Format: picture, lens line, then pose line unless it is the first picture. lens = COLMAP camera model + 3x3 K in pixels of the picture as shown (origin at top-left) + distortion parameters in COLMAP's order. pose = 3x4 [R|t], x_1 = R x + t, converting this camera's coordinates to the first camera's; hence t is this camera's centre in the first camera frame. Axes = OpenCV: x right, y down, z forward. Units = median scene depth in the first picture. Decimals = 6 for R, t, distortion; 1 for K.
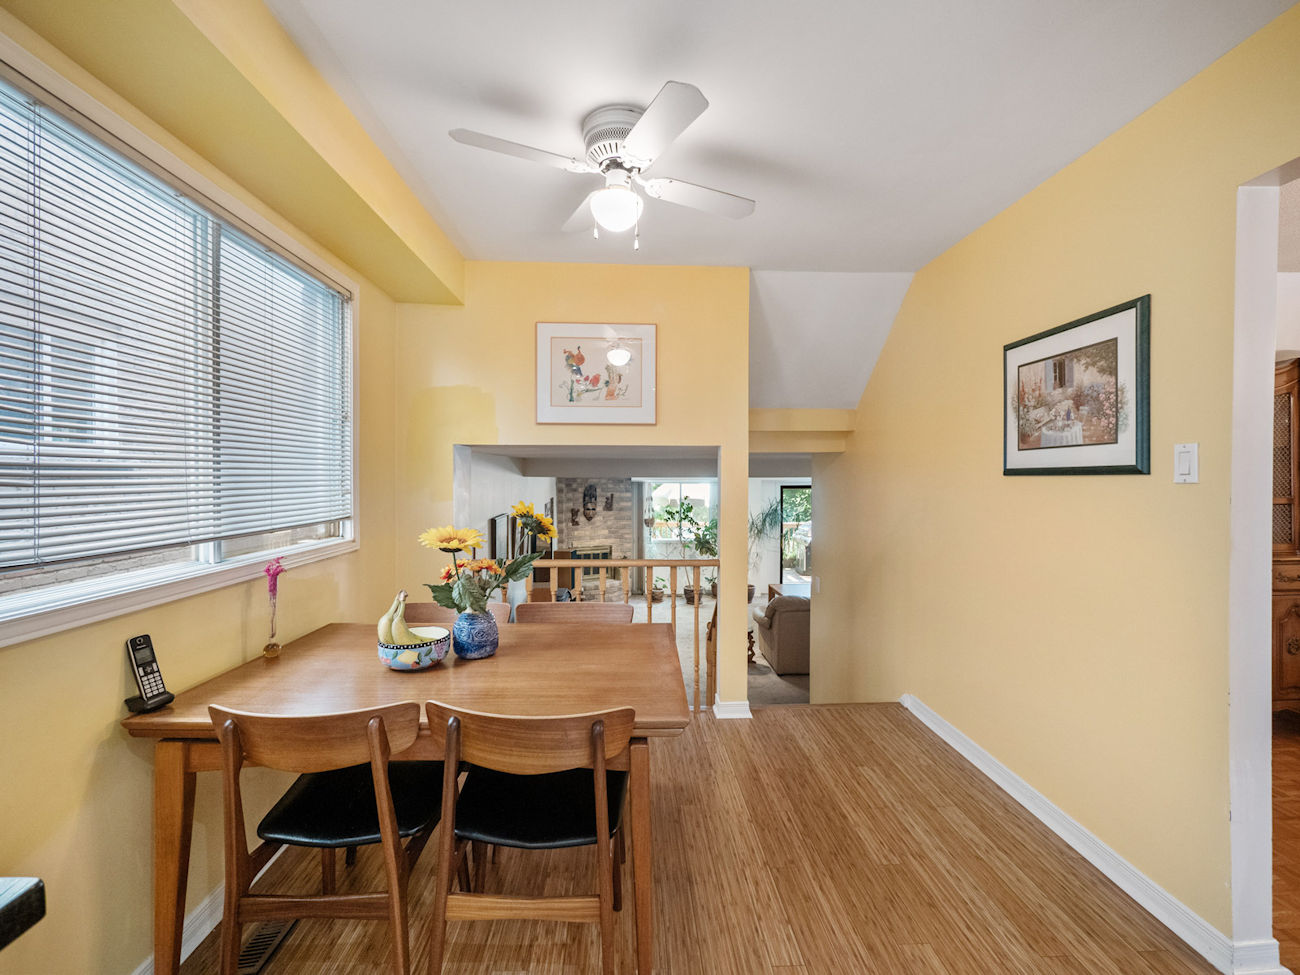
lens RADIAL K [[545.6, 0, 650.8], [0, 545.6, 473.8], [0, 0, 1]] dist [-0.002713, 0.000127]
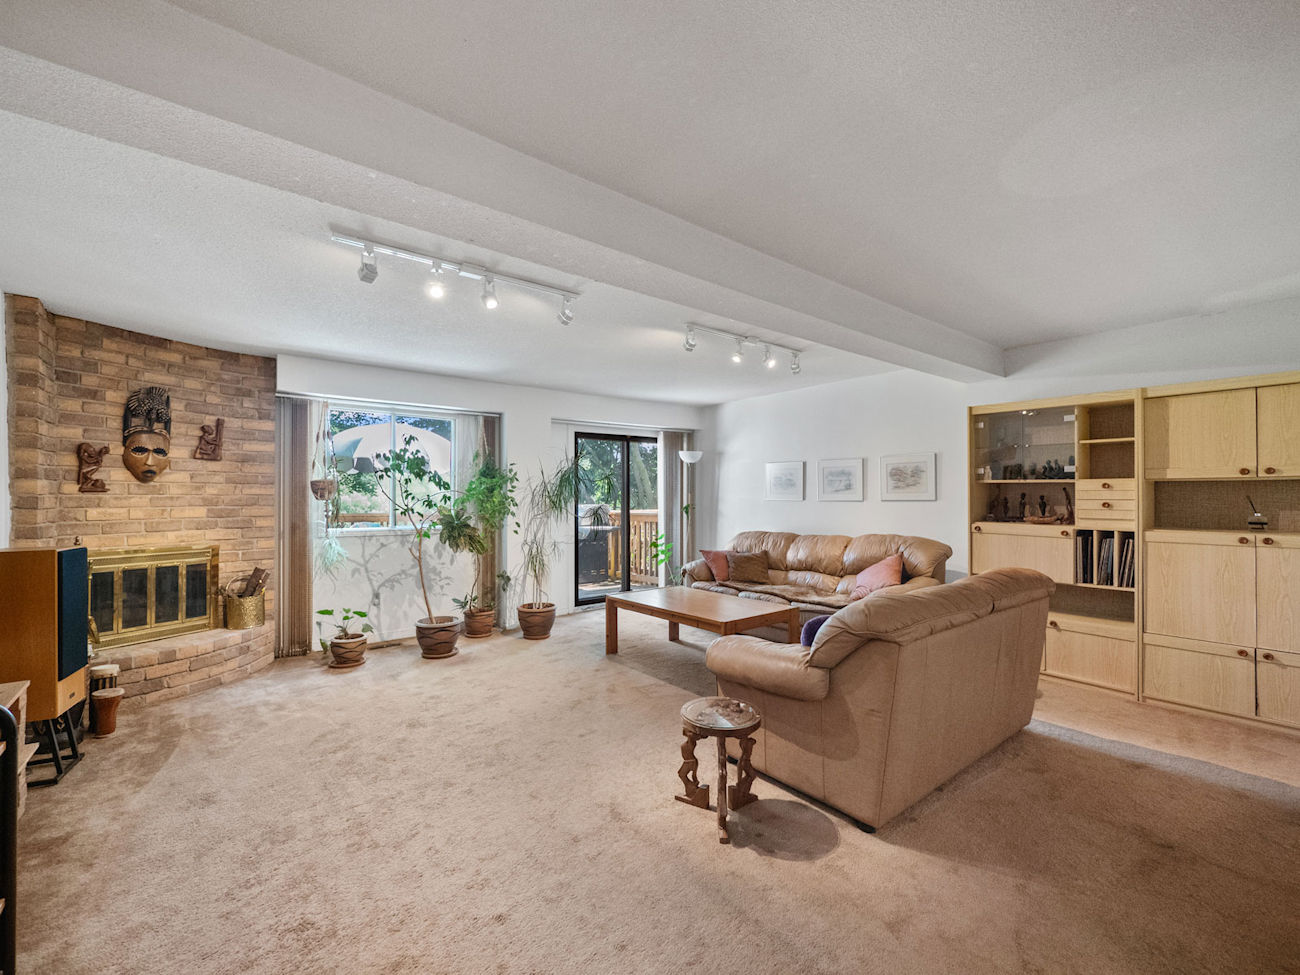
lens RADIAL K [[561.8, 0, 655.8], [0, 561.8, 486.5], [0, 0, 1]] dist [-0.001768, 0.000014]
pose [[0.807779, 0.006625, 0.589448, -0.056155], [0.000611, 0.999927, -0.012075, 0.095174], [-0.589485, 0.010114, 0.807716, 0.483227]]
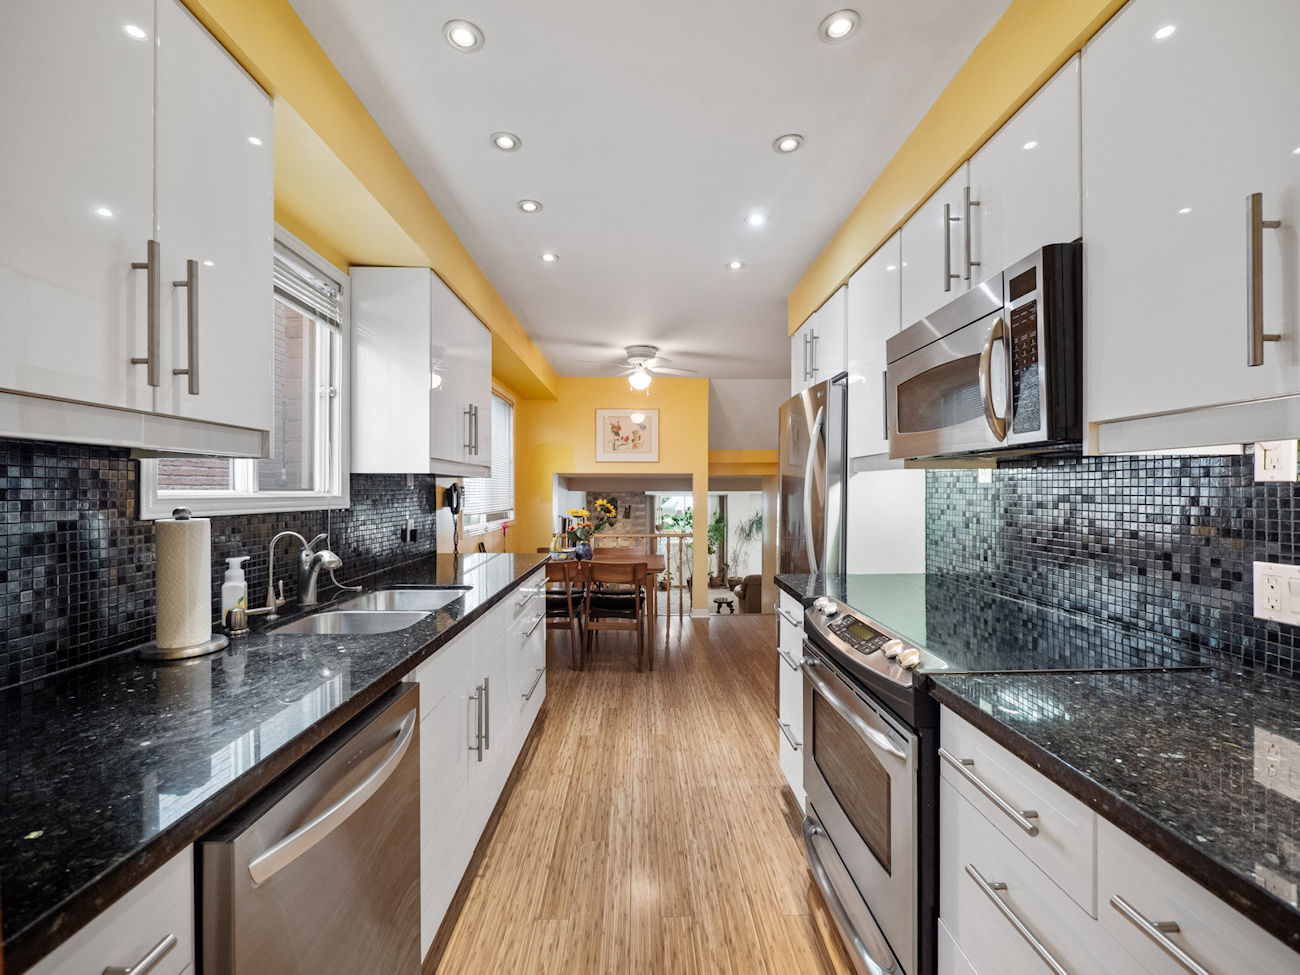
lens RADIAL K [[545.6, 0, 650.8], [0, 545.6, 473.8], [0, 0, 1]] dist [-0.002713, 0.000127]
pose [[0.999709, -0.002174, -0.024034, 0.007799], [0.001490, 0.999594, -0.028451, 0.000952], [0.024086, 0.028407, 0.999306, -0.258406]]
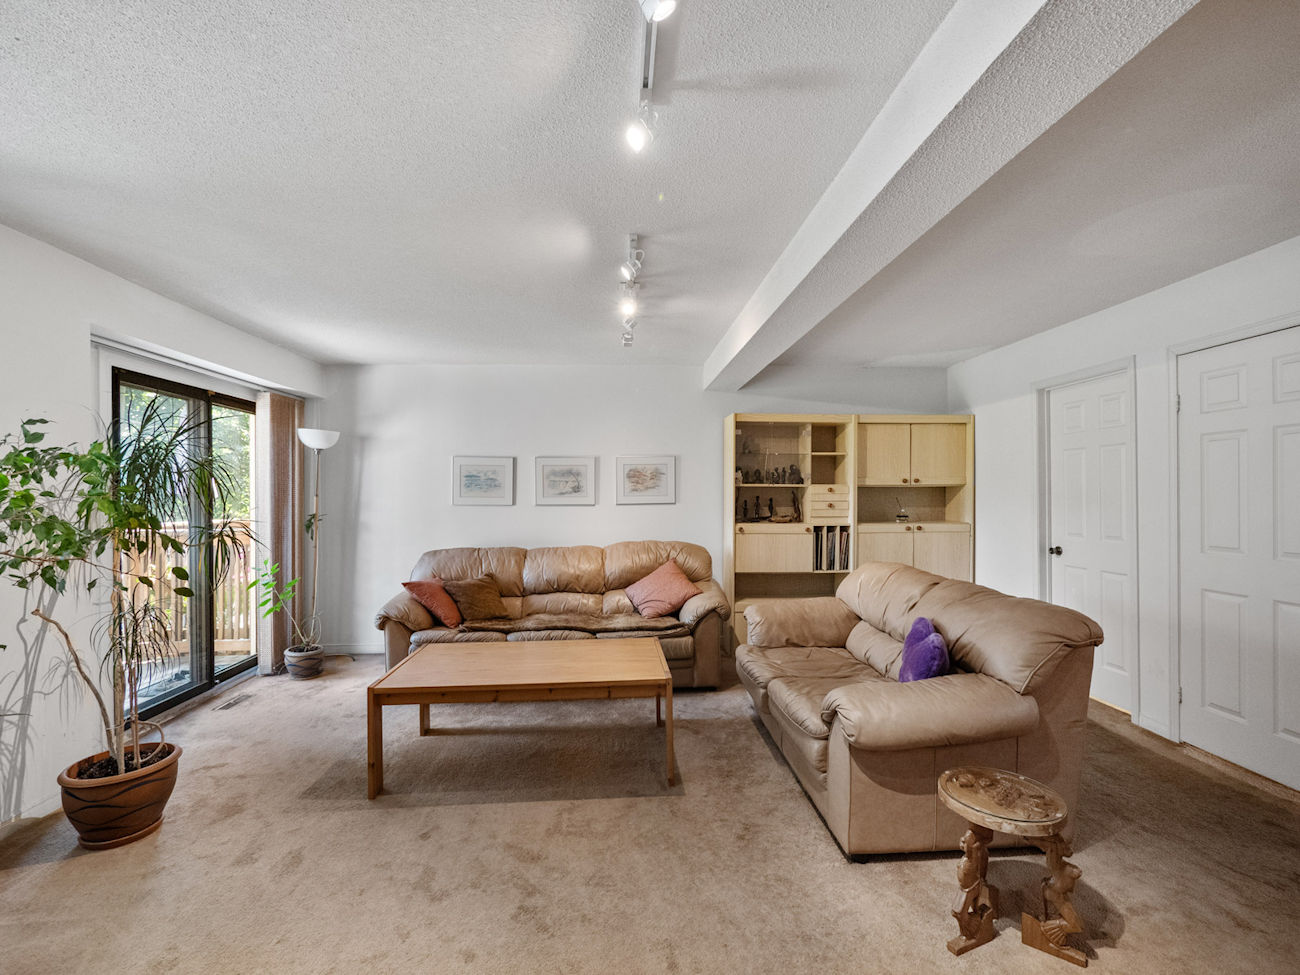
lens RADIAL K [[576.9, 0, 652.6], [0, 576.9, 492.6], [0, 0, 1]] dist [-0.003129, -0.000009]
pose [[-0.020937, 0.008964, 0.999741, -0.069332], [0.001776, 0.999959, -0.008929, 0.096416], [-0.999779, 0.001588, -0.020952, 0.765443]]
